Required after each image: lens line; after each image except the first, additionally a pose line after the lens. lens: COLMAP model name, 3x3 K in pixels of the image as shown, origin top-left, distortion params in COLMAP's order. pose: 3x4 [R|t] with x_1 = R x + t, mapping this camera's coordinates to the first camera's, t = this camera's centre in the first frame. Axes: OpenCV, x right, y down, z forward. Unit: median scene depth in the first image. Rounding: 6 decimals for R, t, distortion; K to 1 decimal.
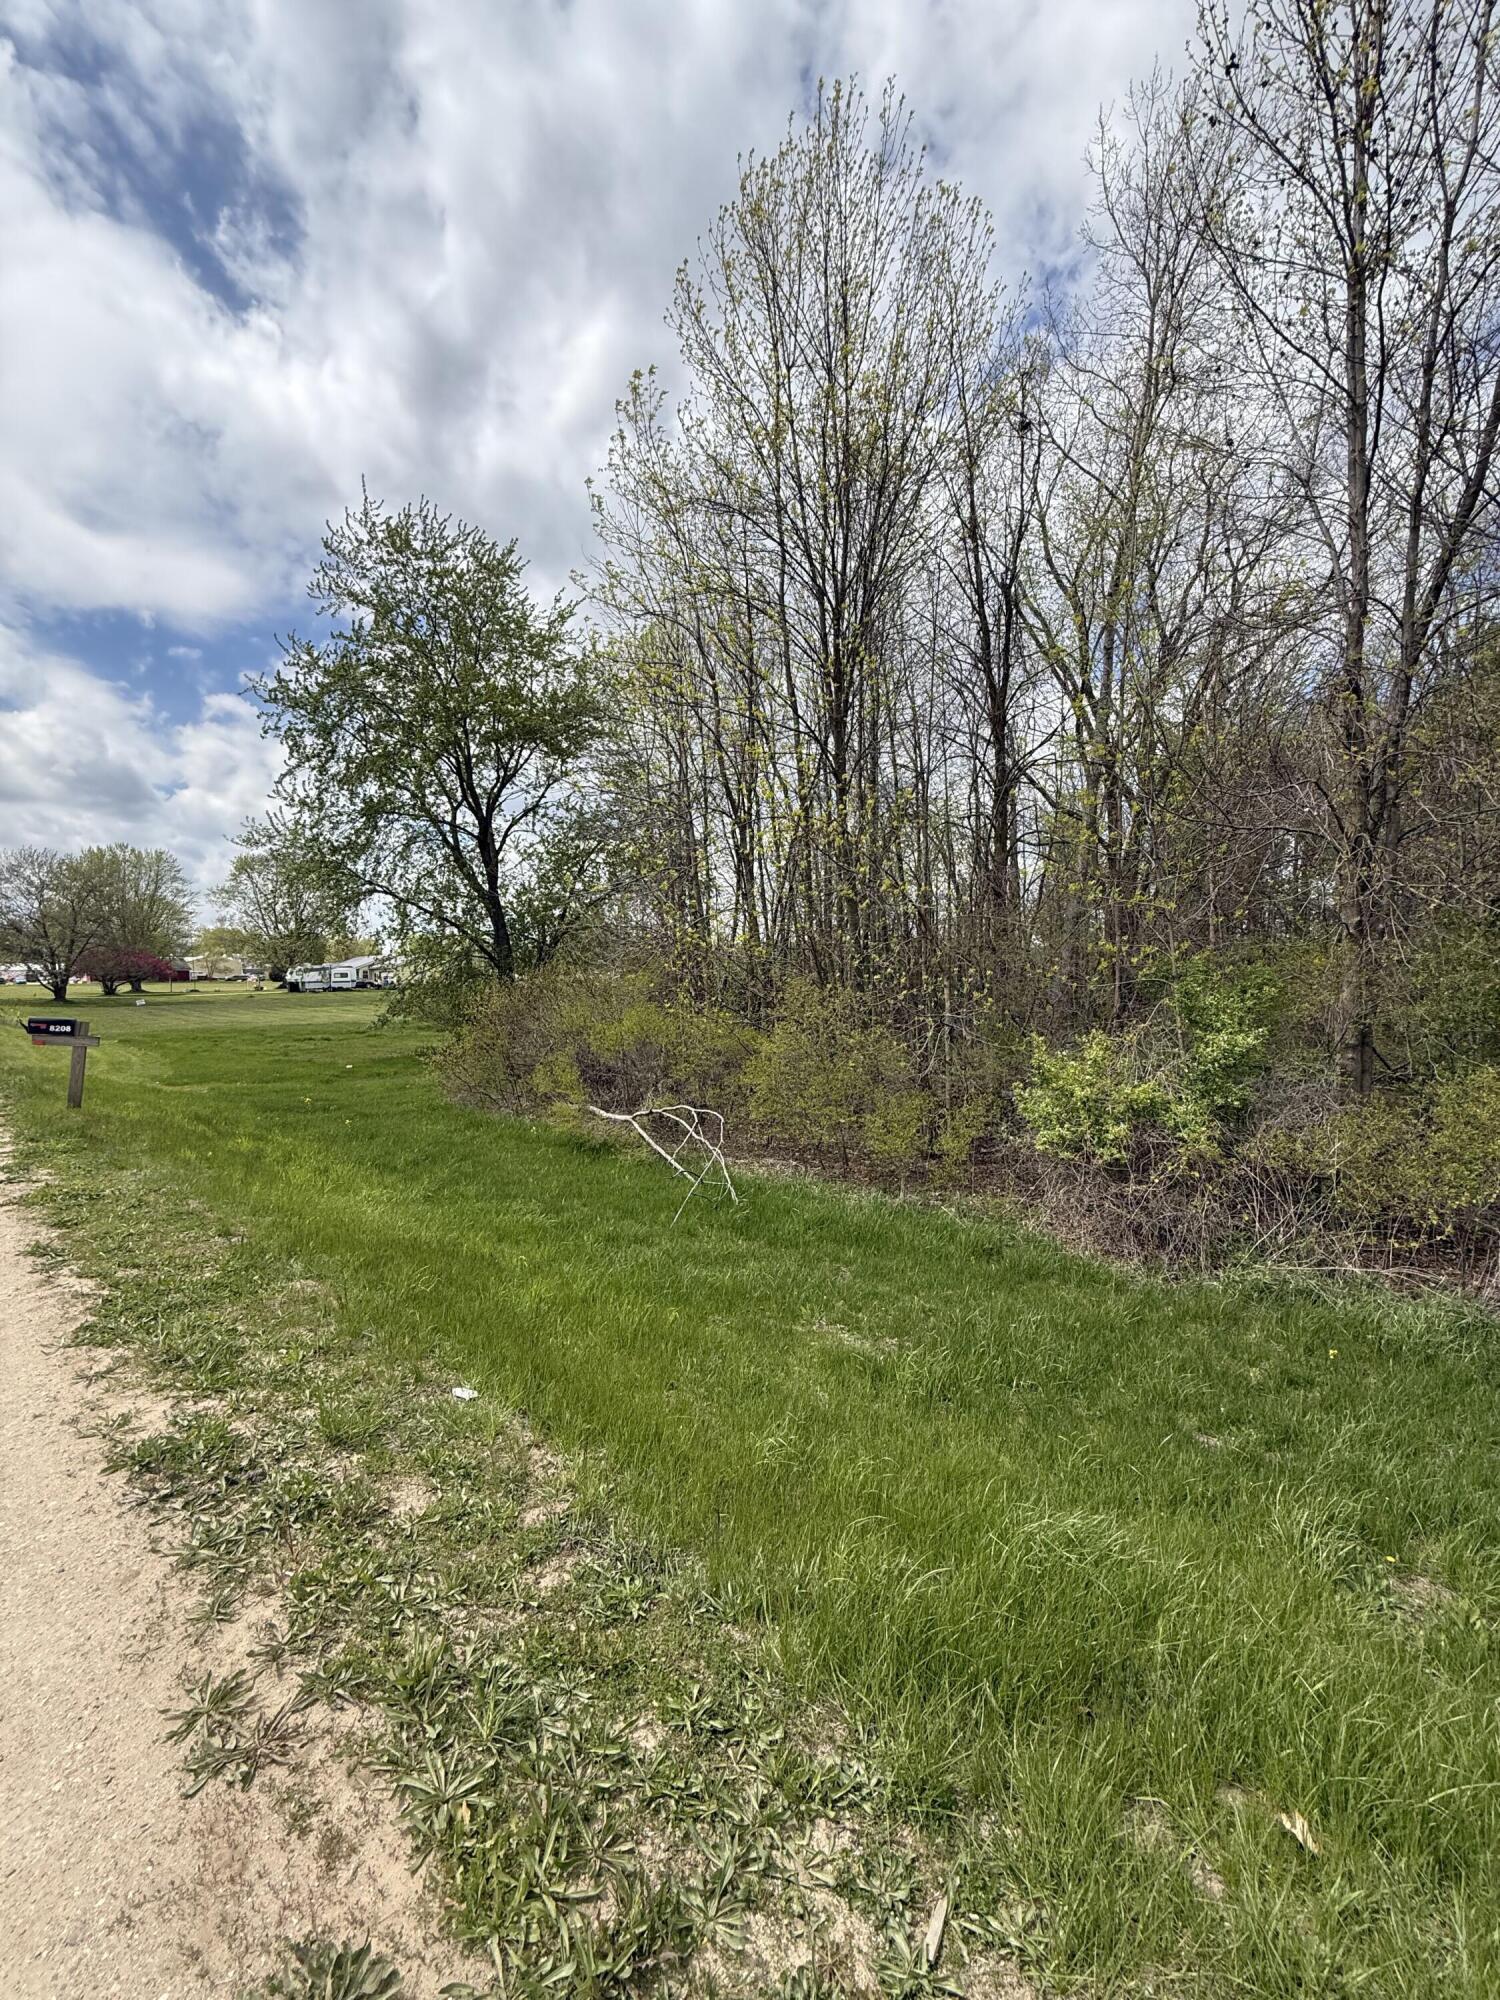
lens RADIAL K [[794.8, 0, 754.9], [0, 794.8, 979.7], [0, 0, 1]] dist [0.000110, -0.000201]
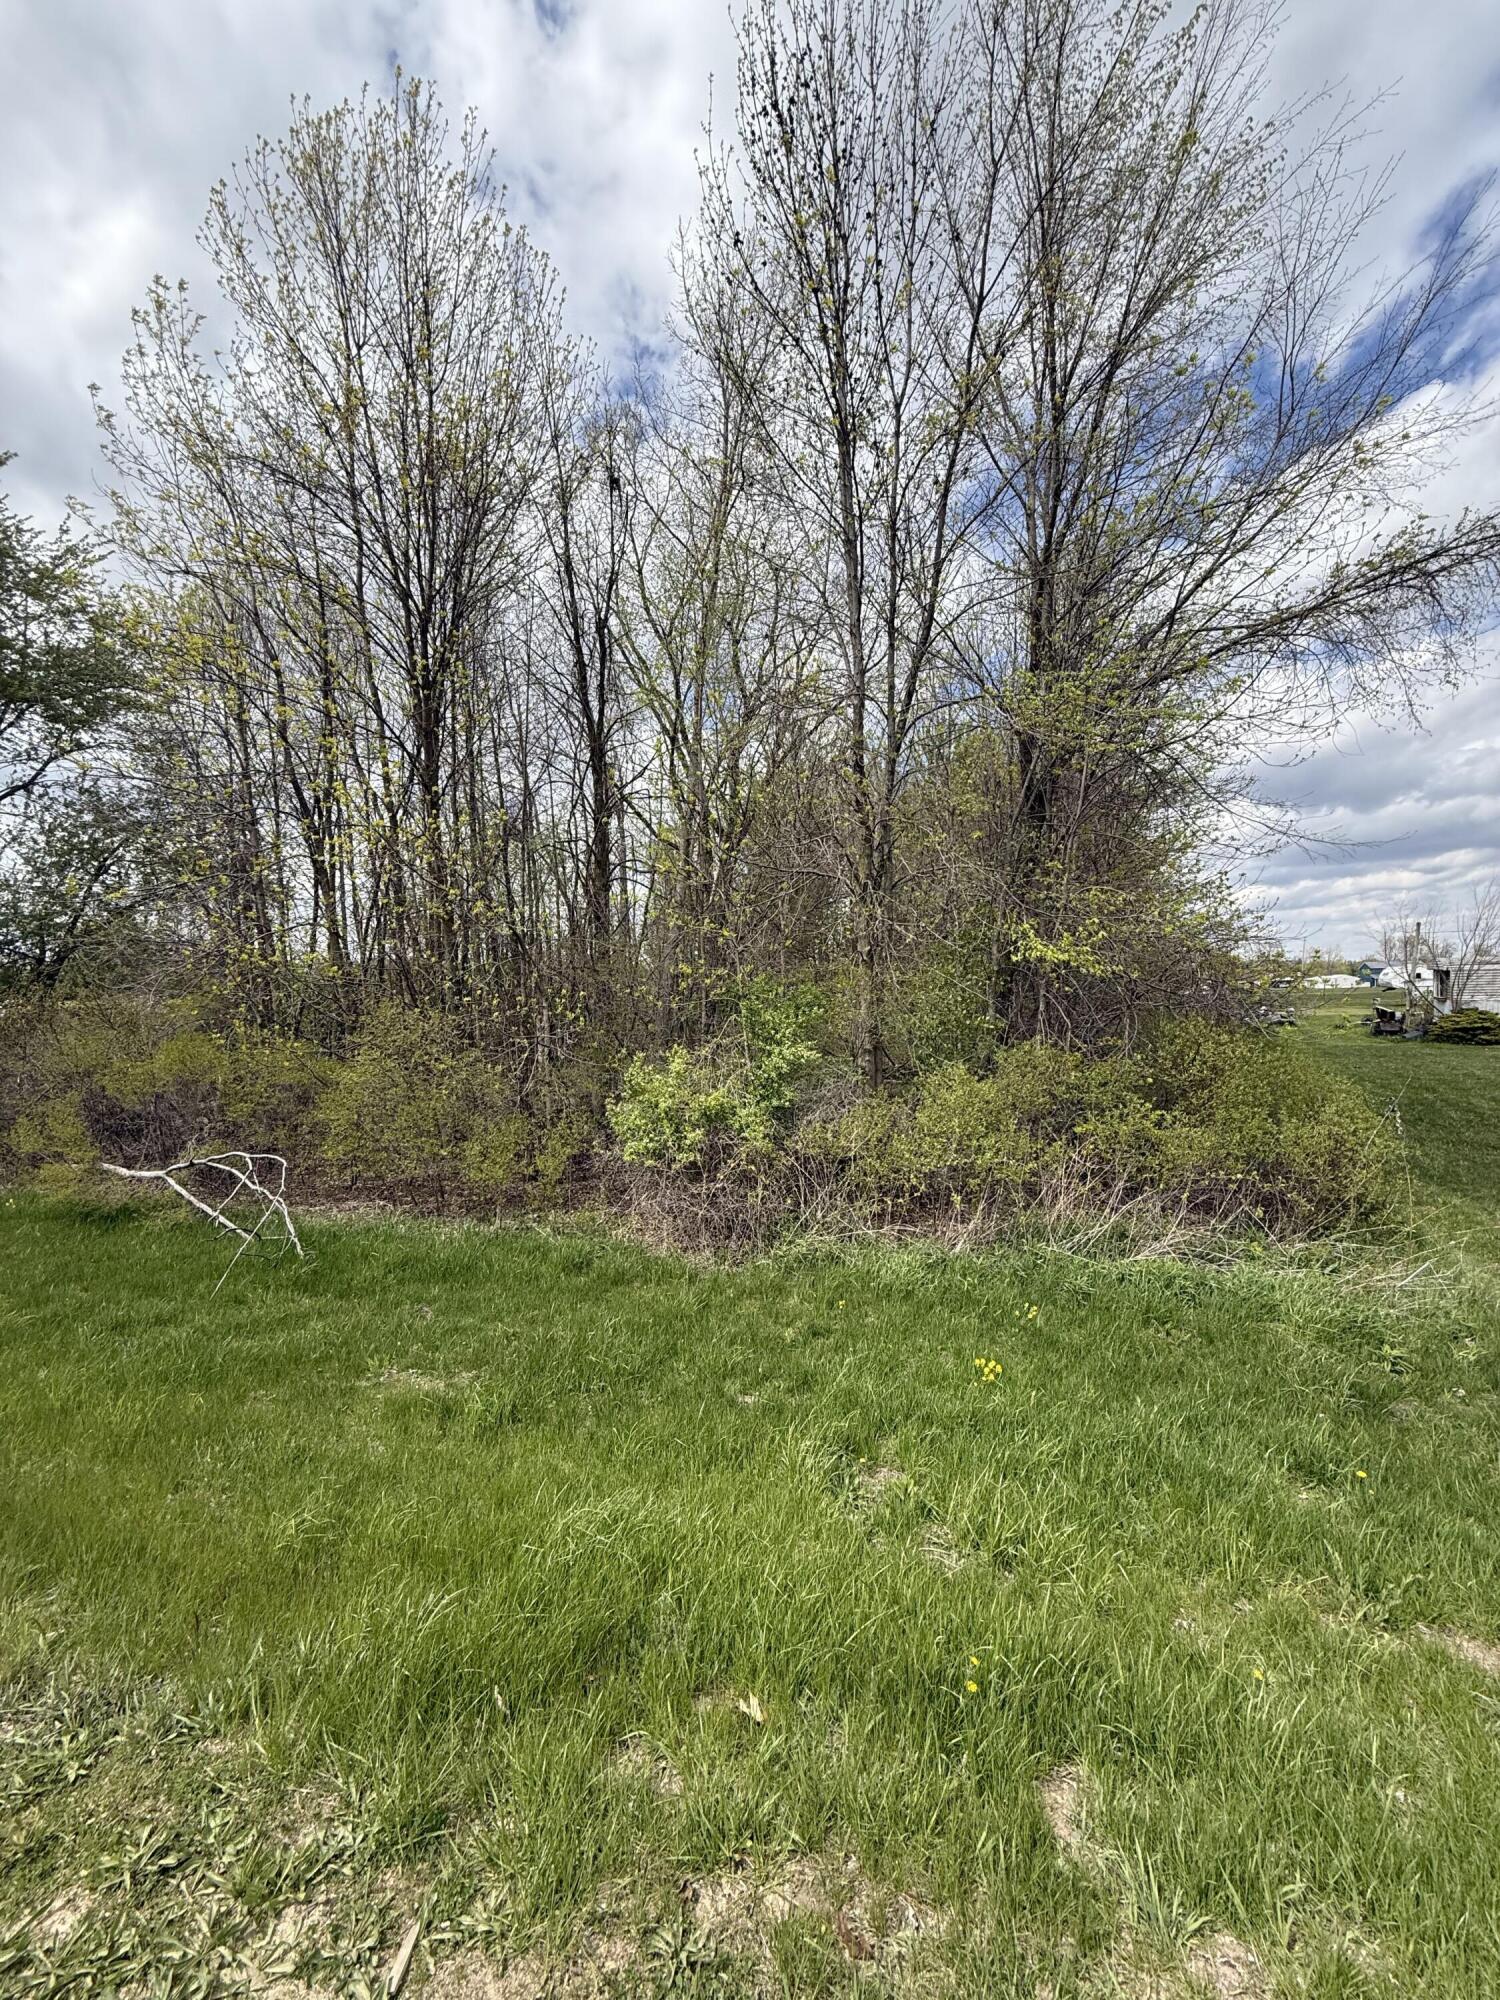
lens RADIAL K [[794.8, 0, 776.4], [0, 794.8, 981.0], [0, 0, 1]] dist [0.000110, -0.000201]
pose [[0.893544, -0.001334, 0.448974, 0.053545], [0.012282, 0.999694, -0.021472, 0.000216], [-0.448808, 0.024701, 0.893287, -0.033838]]
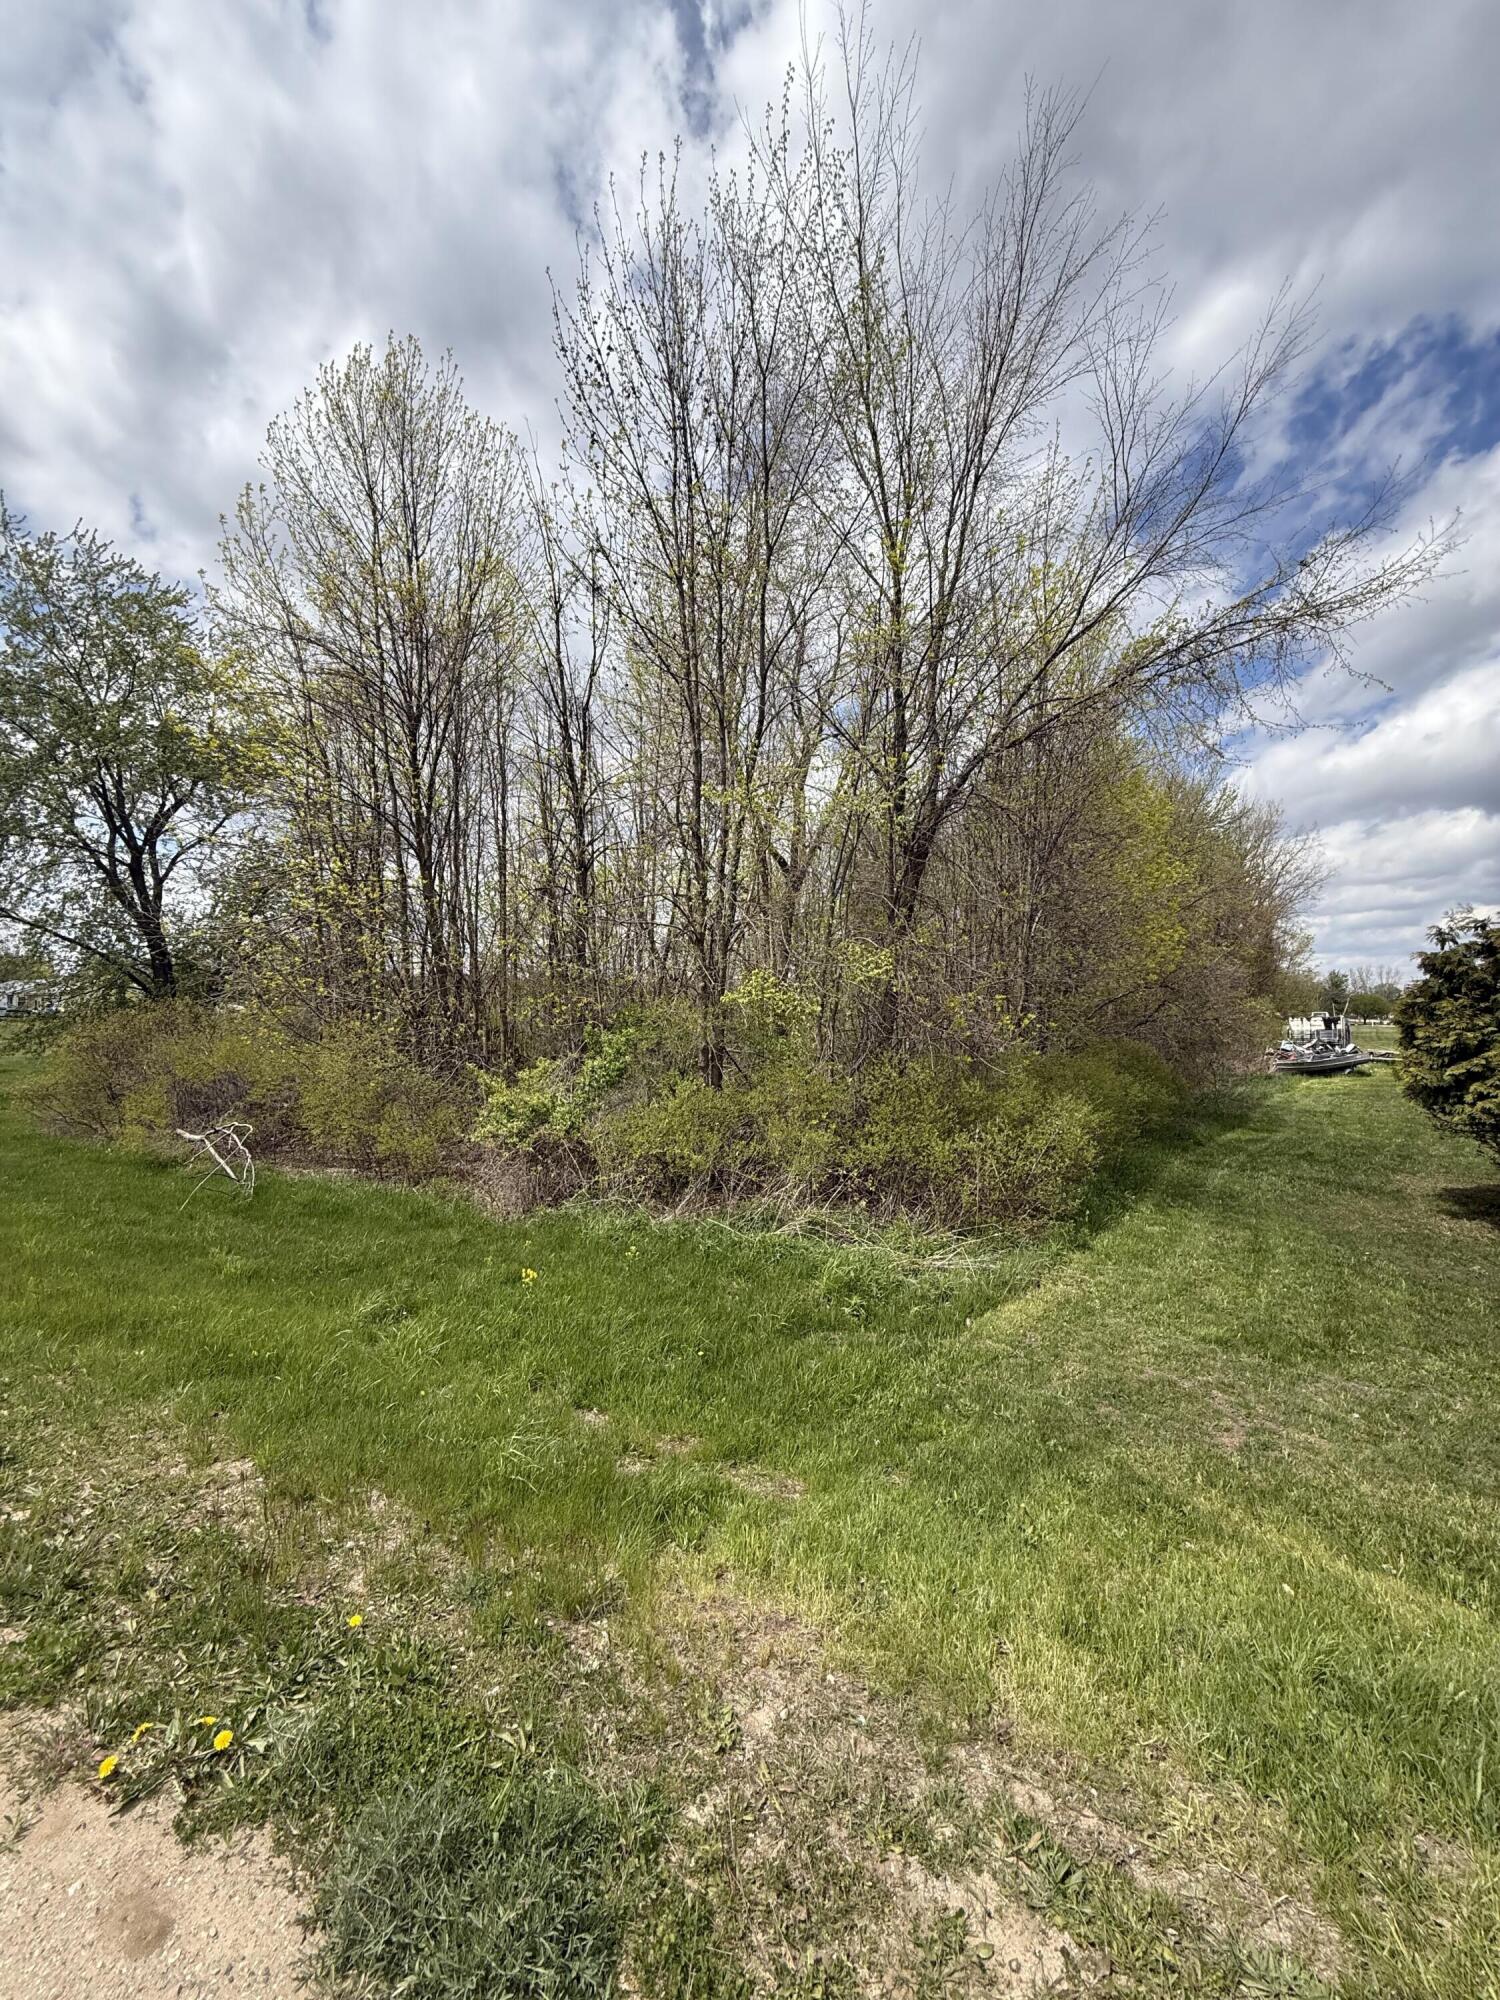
lens RADIAL K [[794.8, 0, 762.6], [0, 794.8, 969.6], [0, 0, 1]] dist [0.000110, -0.000201]
pose [[0.960013, 0.028630, 0.278489, 0.359545], [-0.011301, 0.997909, -0.063633, 0.003965], [-0.279729, 0.057942, 0.958329, -0.384079]]
